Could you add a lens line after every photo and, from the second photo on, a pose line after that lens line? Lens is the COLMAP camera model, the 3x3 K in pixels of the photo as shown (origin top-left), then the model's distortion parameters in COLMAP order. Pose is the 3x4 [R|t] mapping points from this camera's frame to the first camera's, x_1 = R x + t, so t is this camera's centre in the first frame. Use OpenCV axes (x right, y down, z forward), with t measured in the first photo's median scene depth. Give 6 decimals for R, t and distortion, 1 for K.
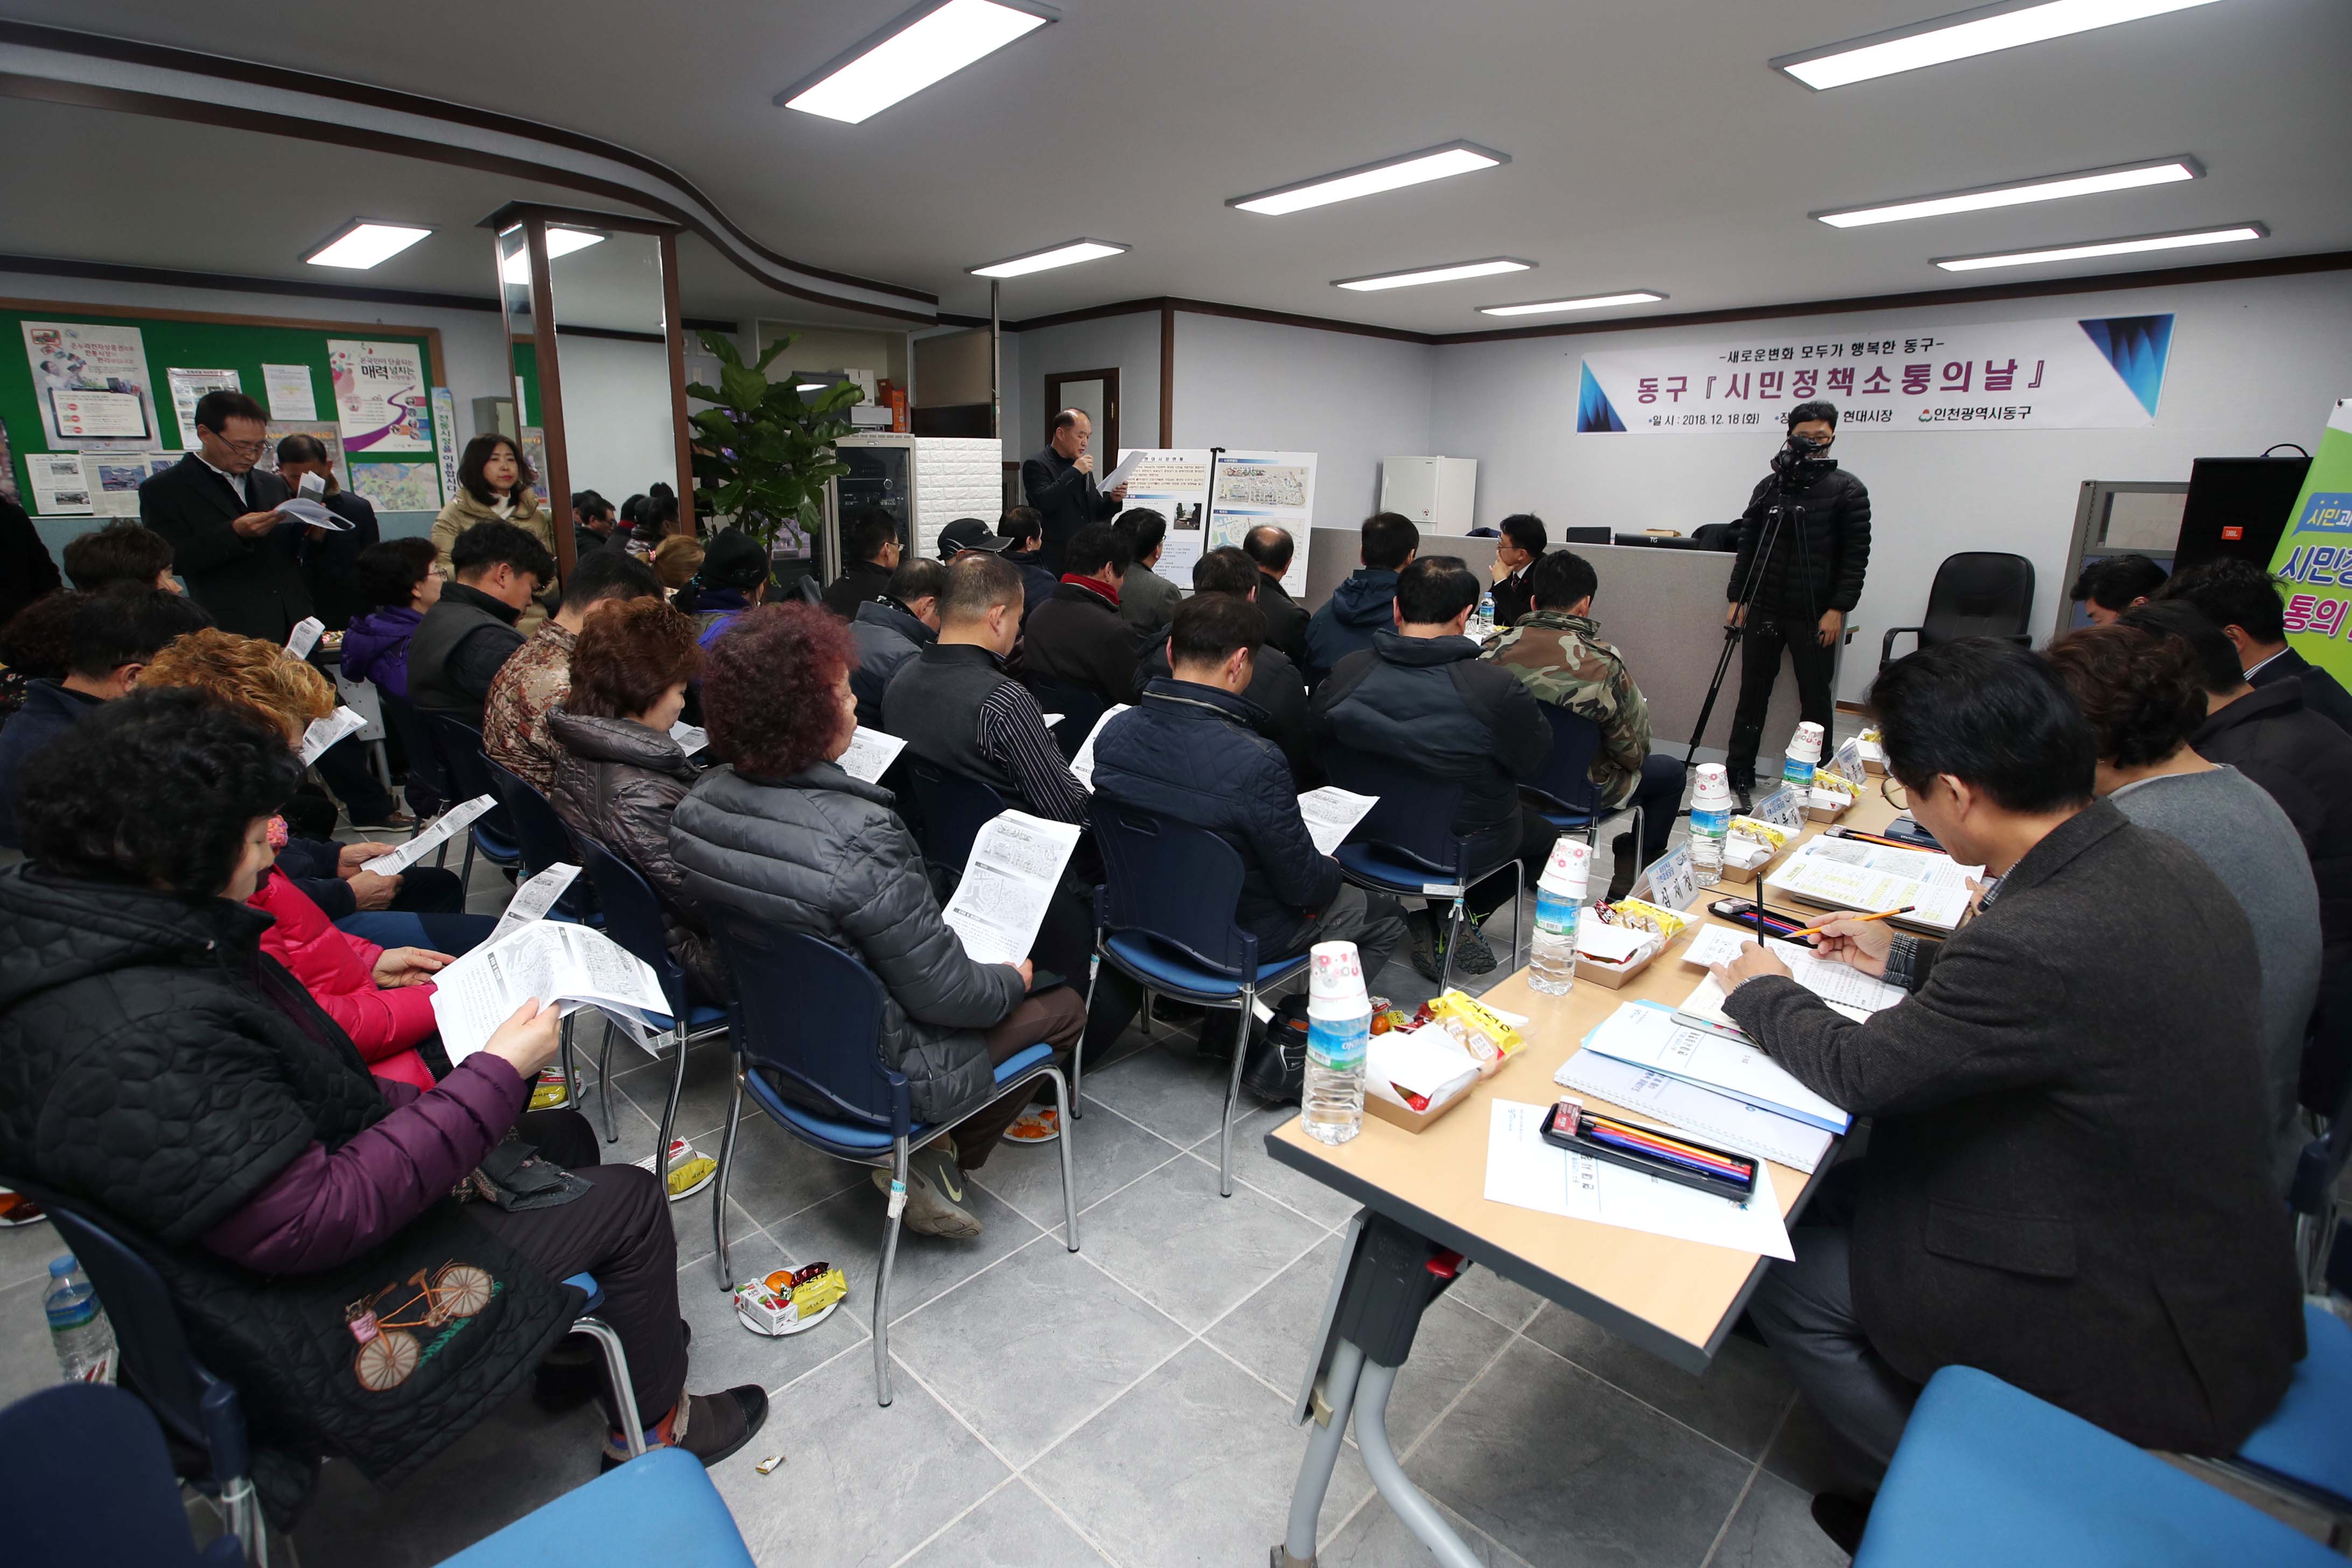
lens RADIAL K [[1124.0, 0, 1222.4], [0, 1124.0, 767.3], [0, 0, 1]] dist [-0.042425, 0.015361]
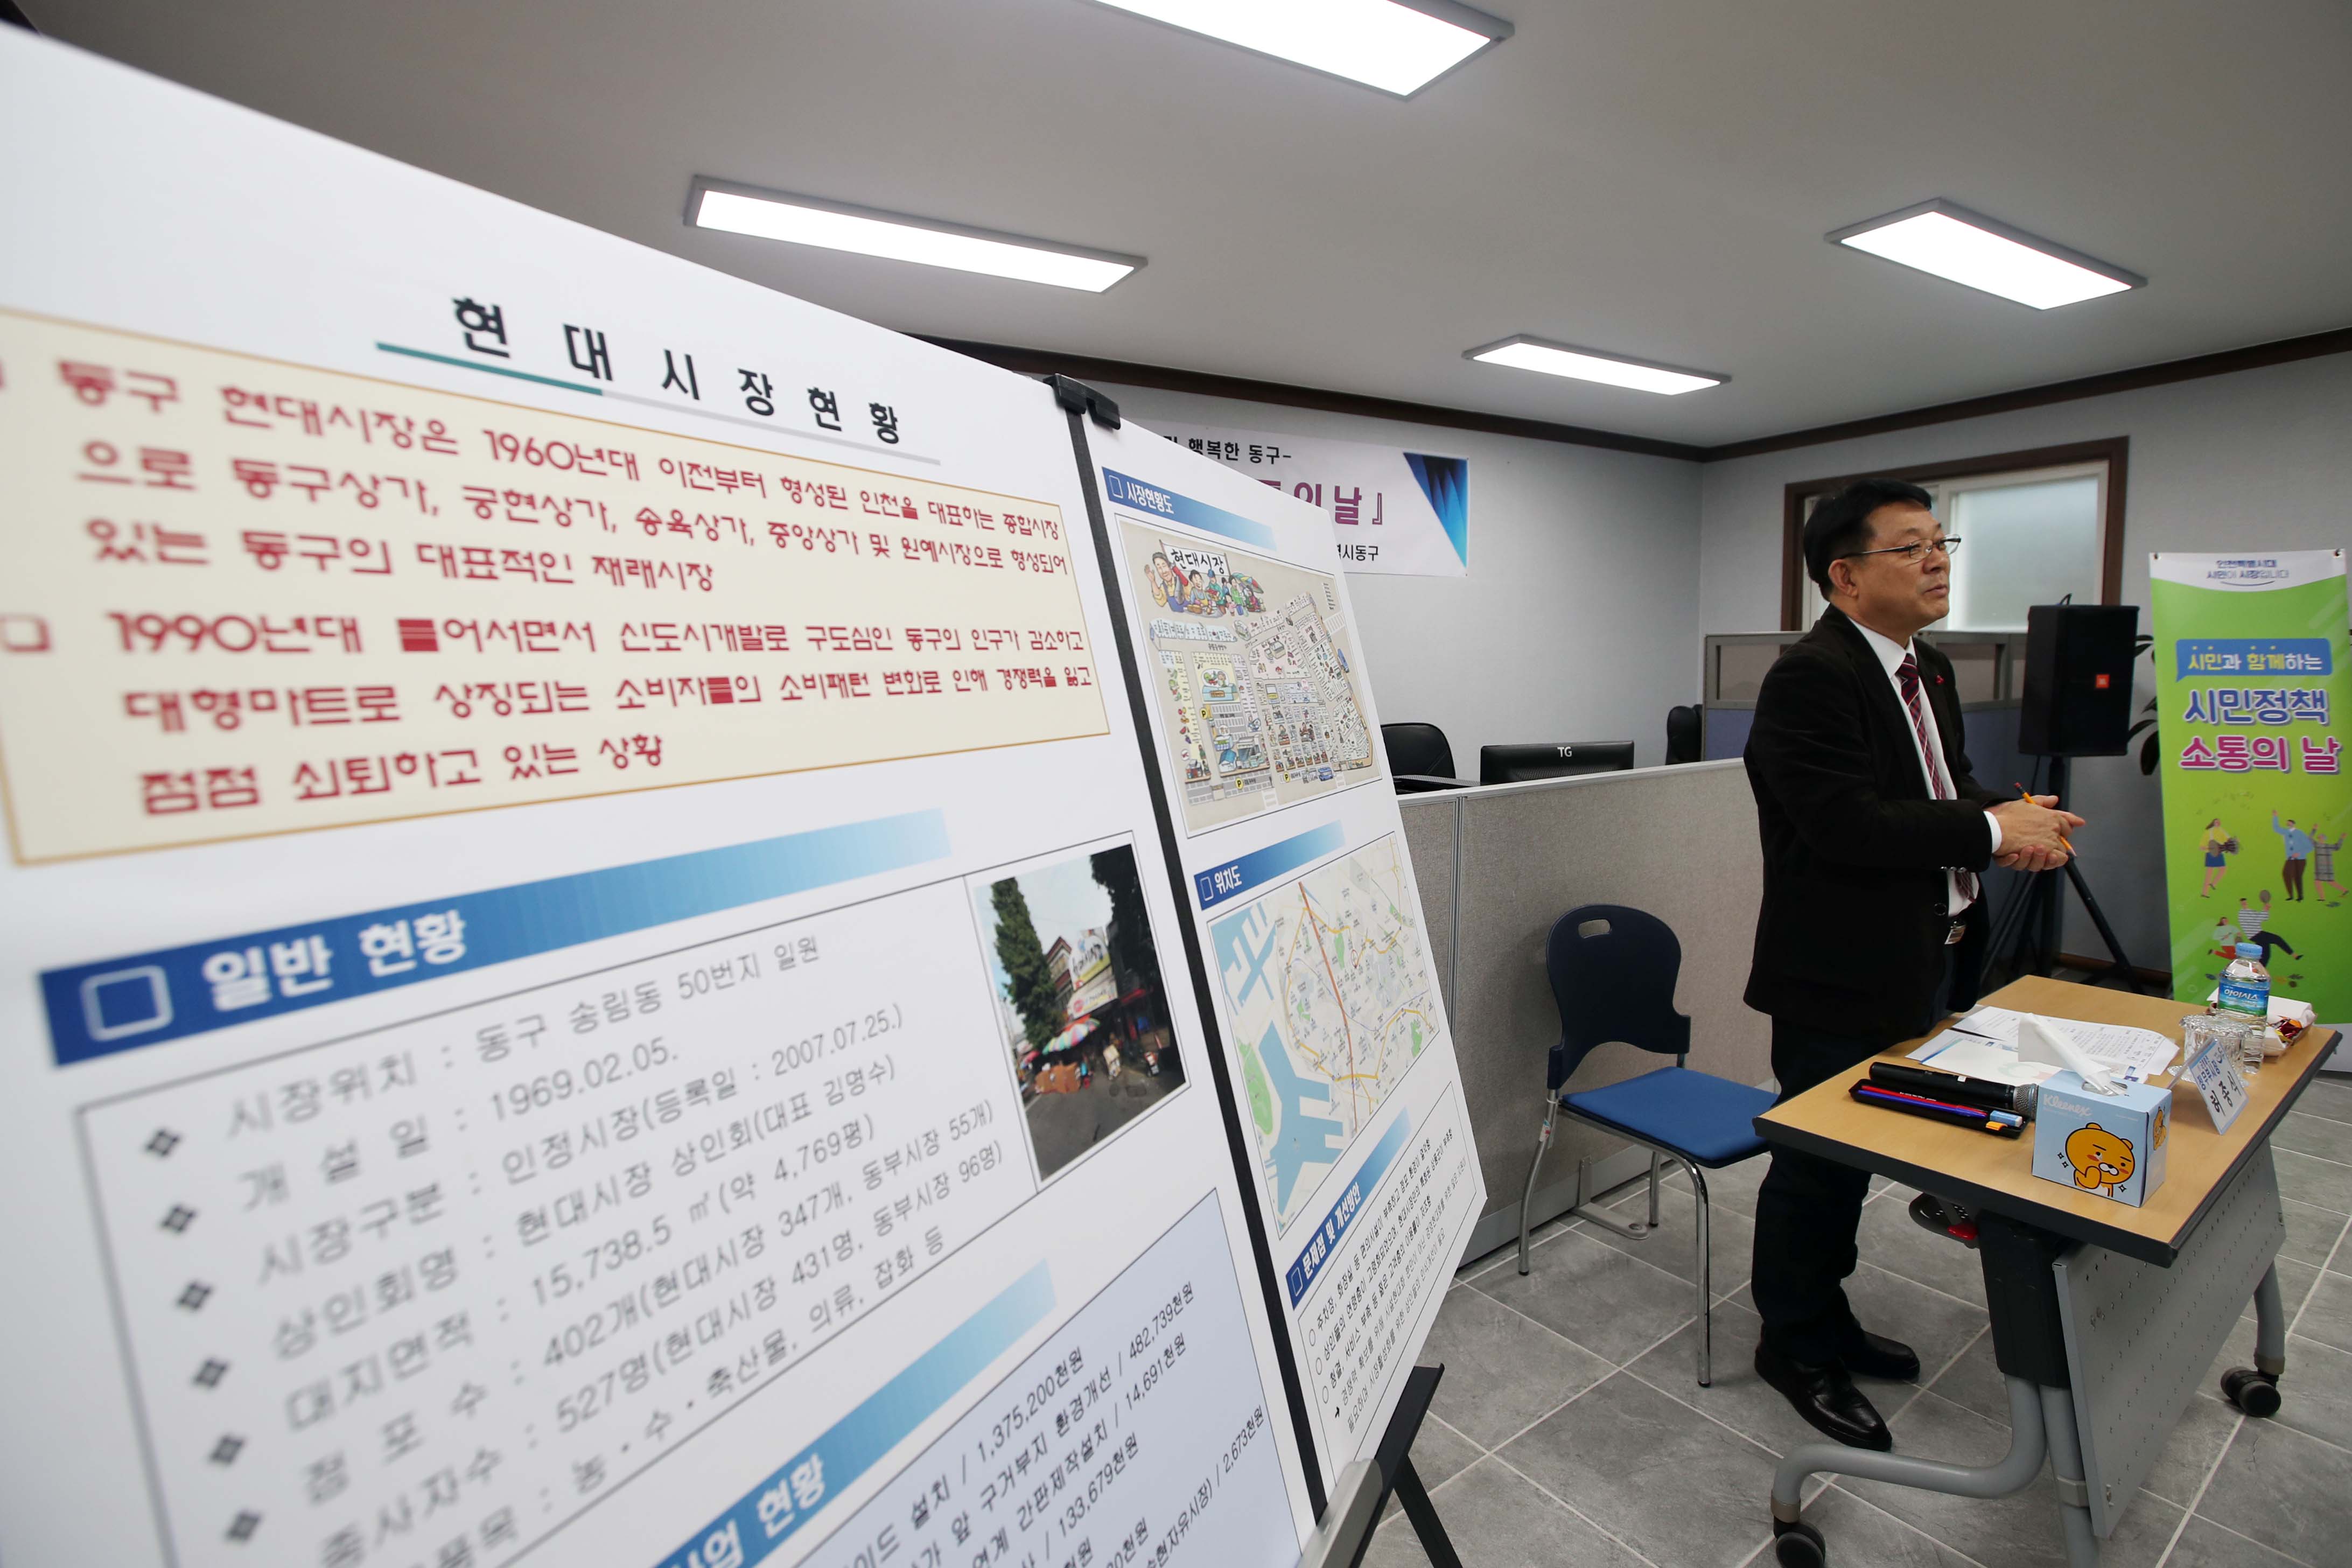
lens RADIAL K [[1124.0, 0, 1222.4], [0, 1124.0, 767.3], [0, 0, 1]] dist [-0.042425, 0.015361]
pose [[0.193889, -0.111184, 0.974703, -0.117417], [0.252556, 0.965725, 0.059921, -0.233912], [-0.947957, 0.234549, 0.215323, 0.913595]]
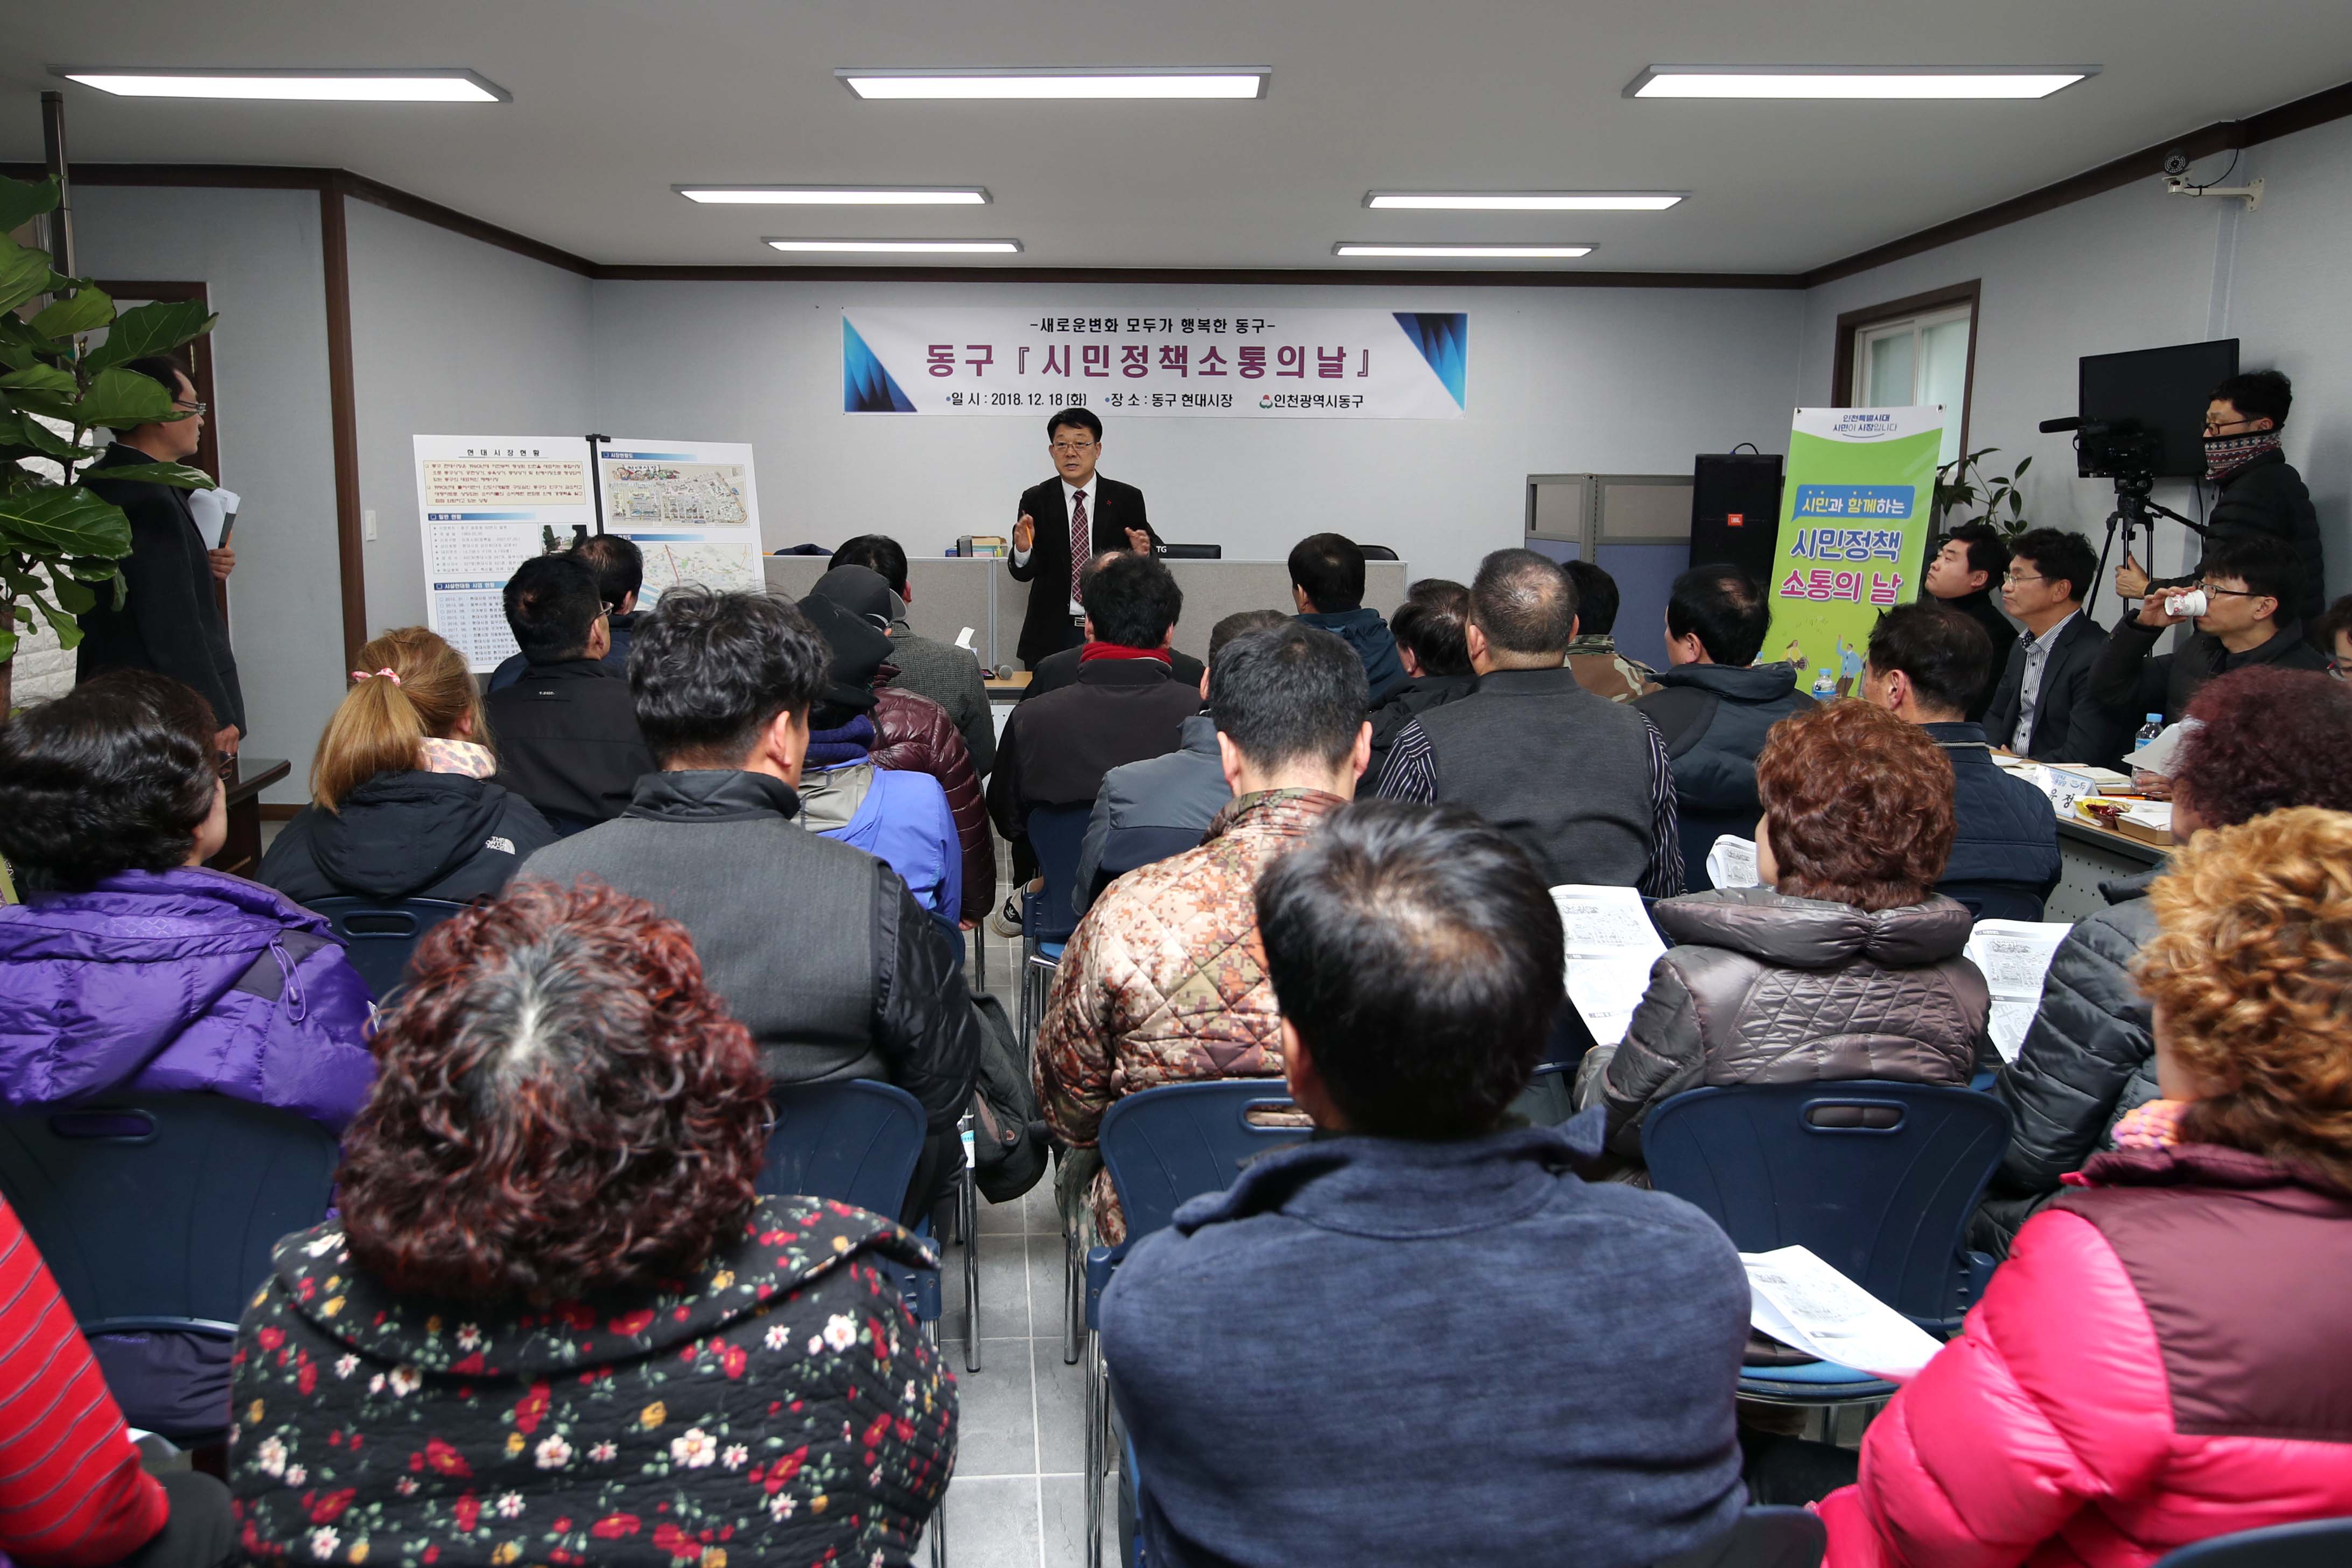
lens RADIAL K [[1564.4, 0, 1176.0], [0, 1564.4, 784.0], [0, 0, 1]] dist [-0.028068, -0.000344]
pose [[0.666713, -0.152521, 0.729542, -0.418366], [0.187309, 0.981710, 0.034062, -0.062780], [-0.721394, 0.113940, 0.683088, 0.197575]]
